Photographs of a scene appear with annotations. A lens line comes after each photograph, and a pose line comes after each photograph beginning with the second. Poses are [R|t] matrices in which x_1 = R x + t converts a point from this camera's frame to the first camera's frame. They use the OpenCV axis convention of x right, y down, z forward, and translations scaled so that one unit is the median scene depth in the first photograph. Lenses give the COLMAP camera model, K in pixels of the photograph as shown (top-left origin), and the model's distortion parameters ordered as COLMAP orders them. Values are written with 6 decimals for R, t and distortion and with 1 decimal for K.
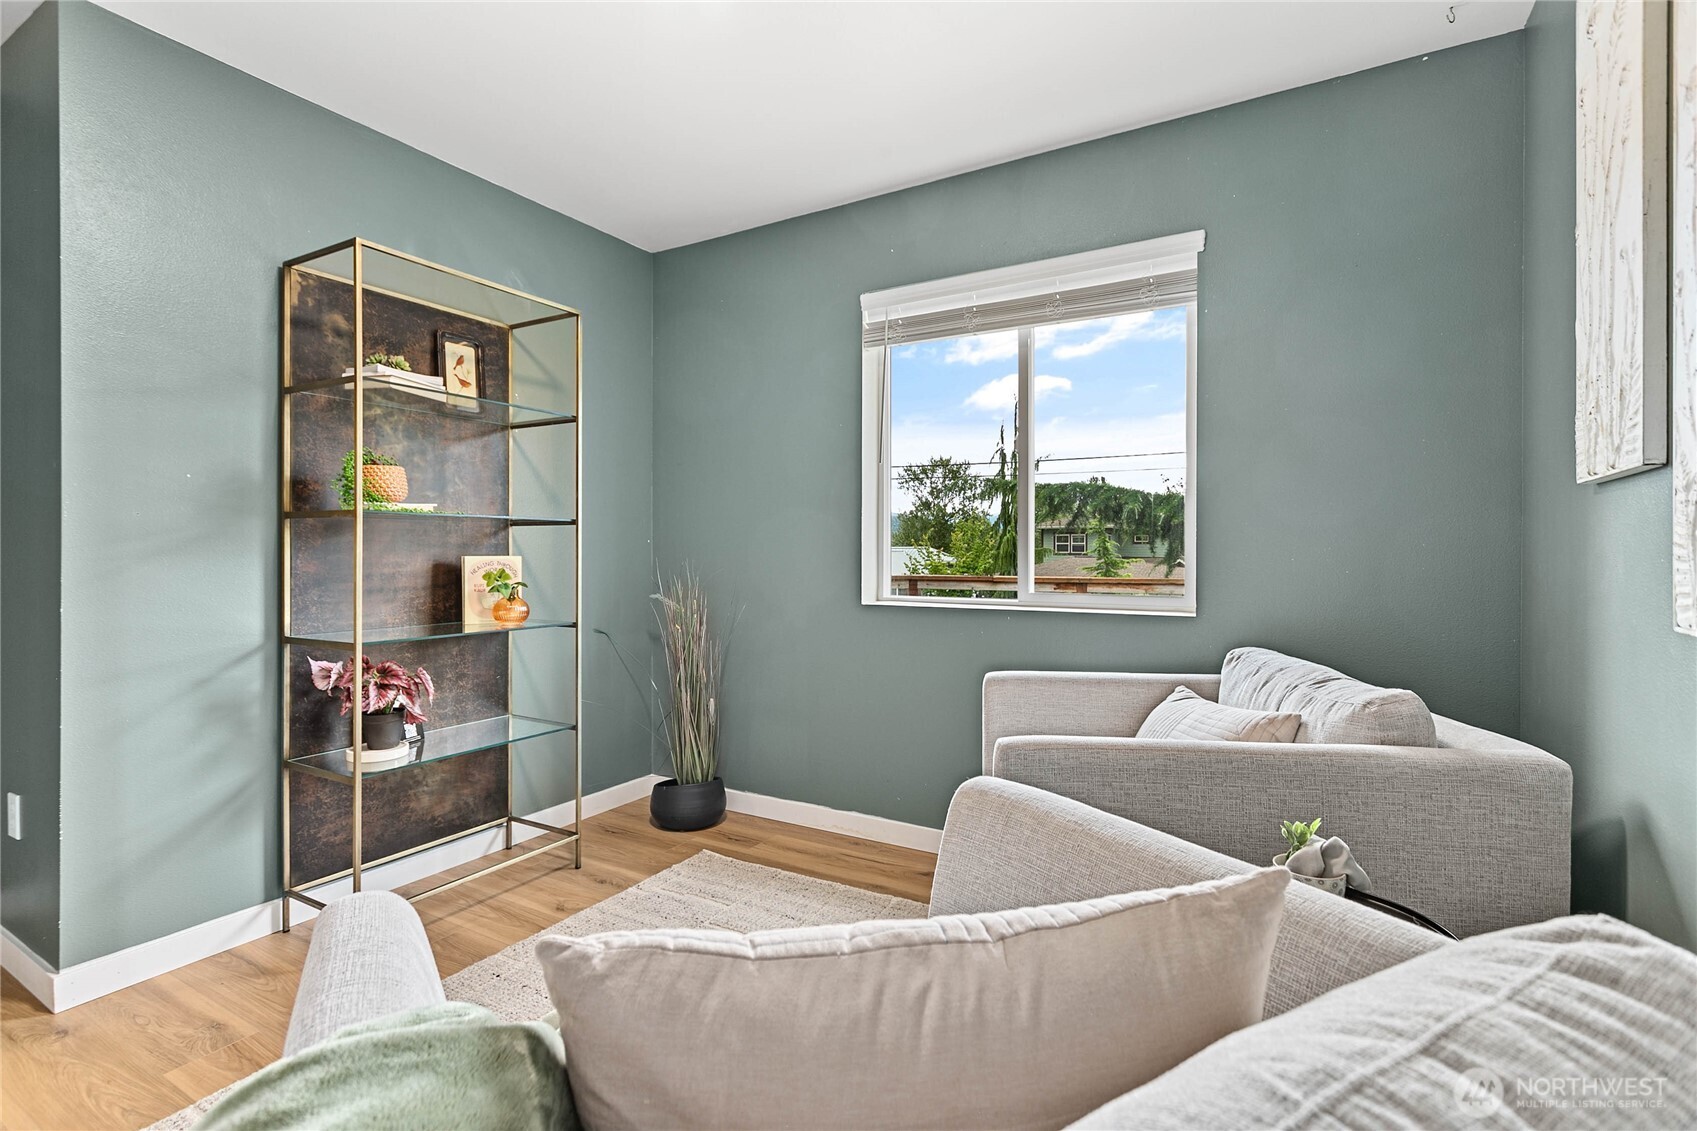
lens RADIAL K [[807.9, 0, 848.2], [0, 807.9, 551.3], [0, 0, 1]] dist [-0.000446, 0.000326]
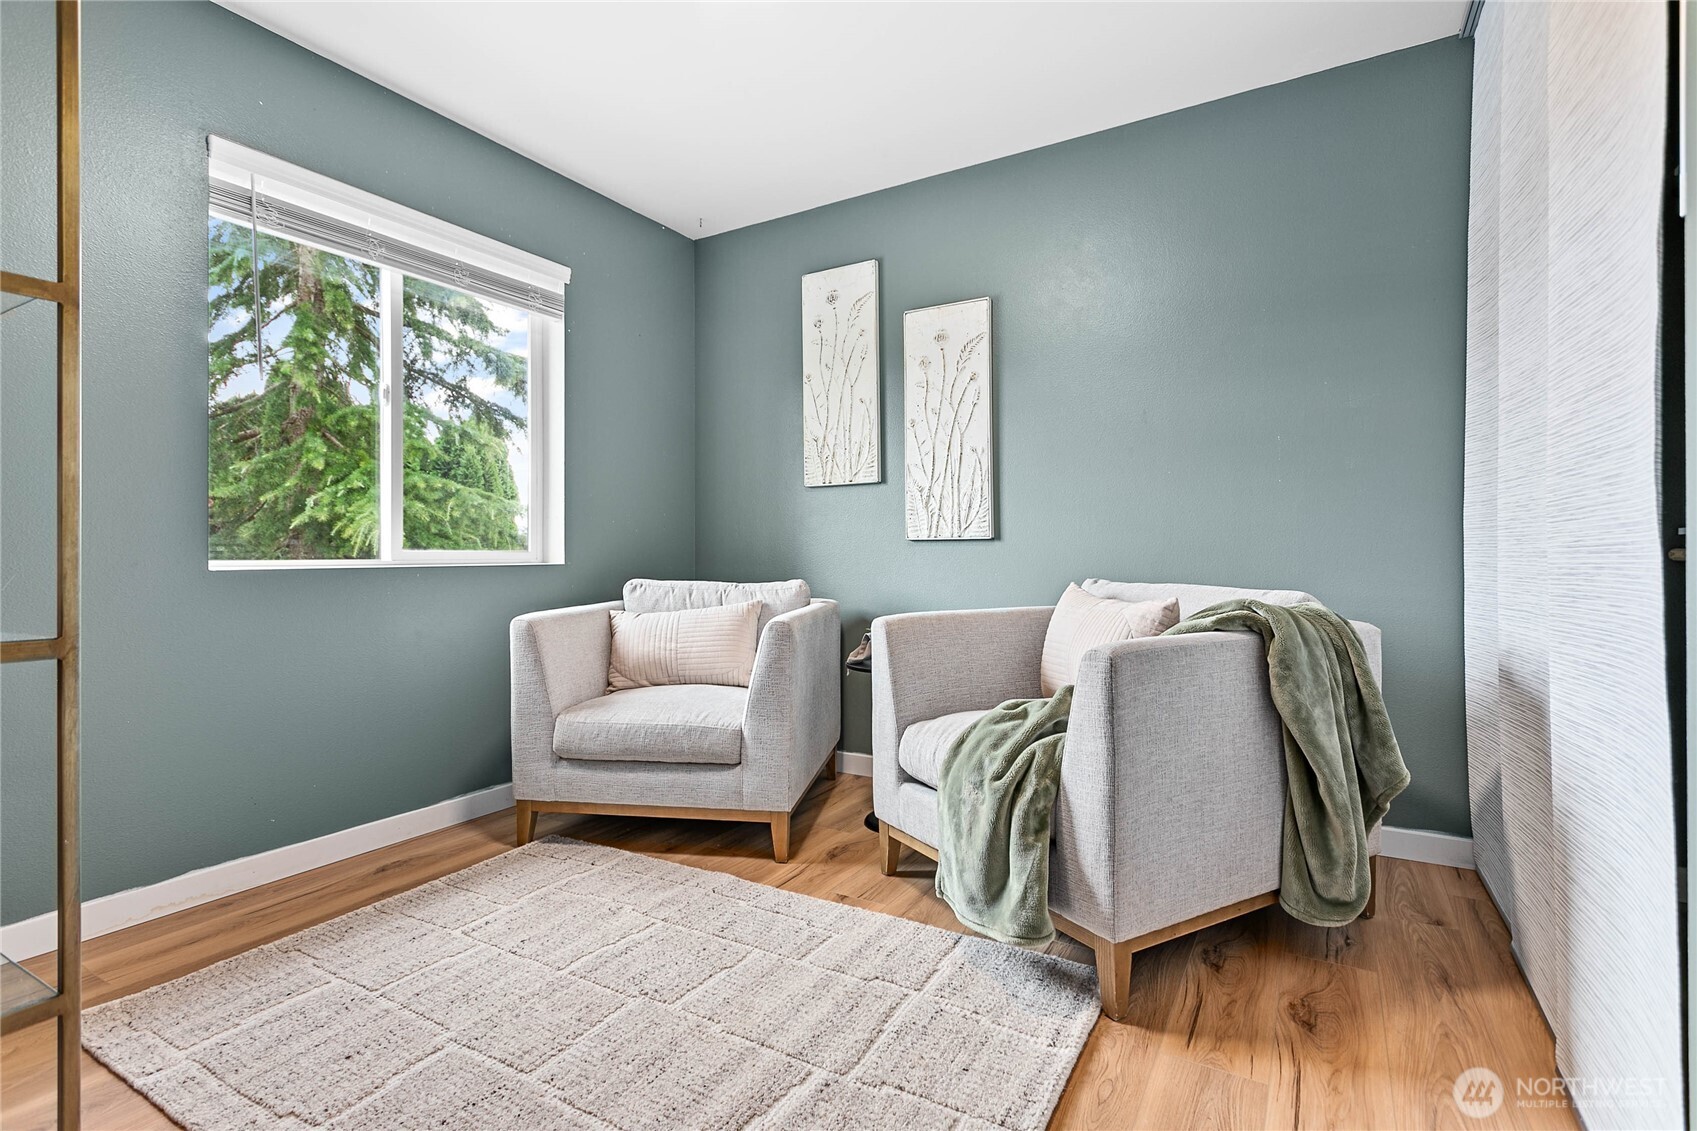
lens RADIAL K [[781.5, 0, 849.5], [0, 781.5, 559.4], [0, 0, 1]] dist [0.000310, 0.000048]
pose [[0.002121, -0.004001, 0.999990, -0.774897], [0.009688, 0.999945, 0.003980, 0.068868], [-0.999951, 0.009680, 0.002160, 0.511159]]
